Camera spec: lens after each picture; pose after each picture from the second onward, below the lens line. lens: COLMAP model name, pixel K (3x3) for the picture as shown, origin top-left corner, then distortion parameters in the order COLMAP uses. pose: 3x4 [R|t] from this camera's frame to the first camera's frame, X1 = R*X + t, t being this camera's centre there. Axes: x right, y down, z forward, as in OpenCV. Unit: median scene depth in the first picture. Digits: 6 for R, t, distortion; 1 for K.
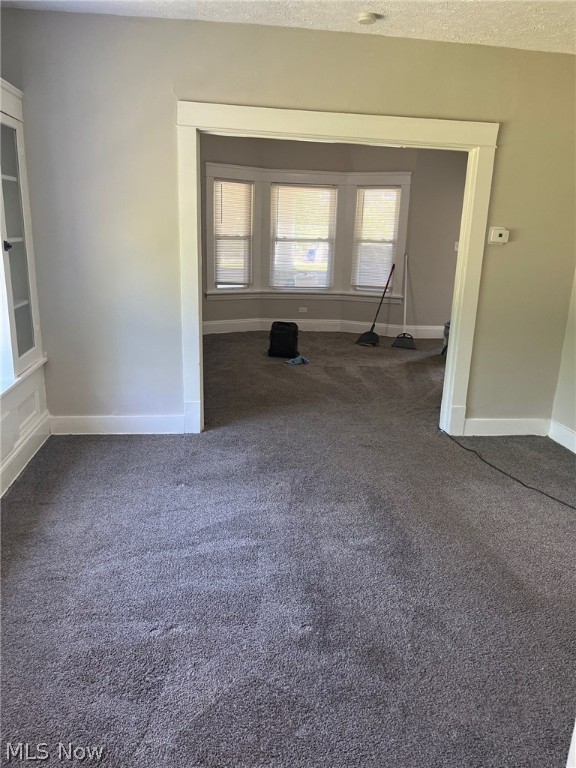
lens RADIAL K [[590.9, 0, 288.2], [0, 590.9, 383.6], [0, 0, 1]] dist [0.000087, -0.013184]
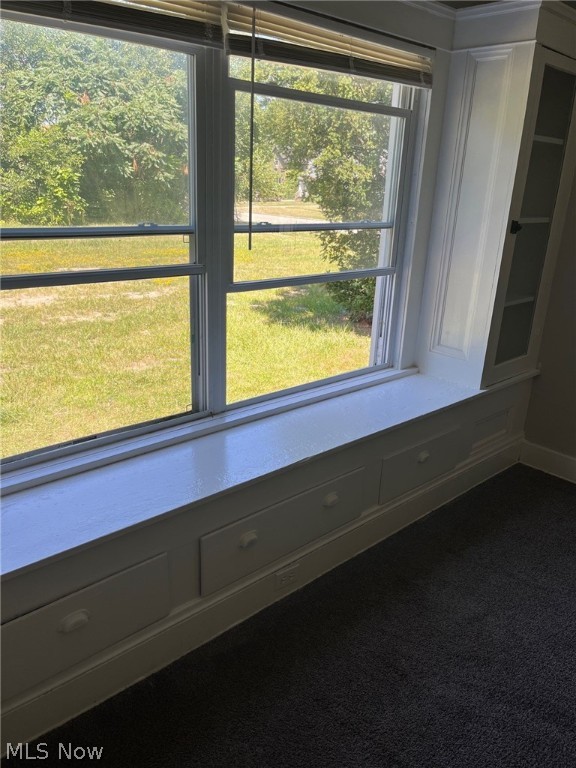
lens RADIAL K [[590.9, 0, 289.2], [0, 590.9, 386.0], [0, 0, 1]] dist [0.000087, -0.013184]
pose [[0.587929, 0.270460, -0.762359, 0.005906], [-0.241128, 0.958200, 0.153980, -0.072394], [0.772138, 0.093297, 0.628569, 0.267386]]
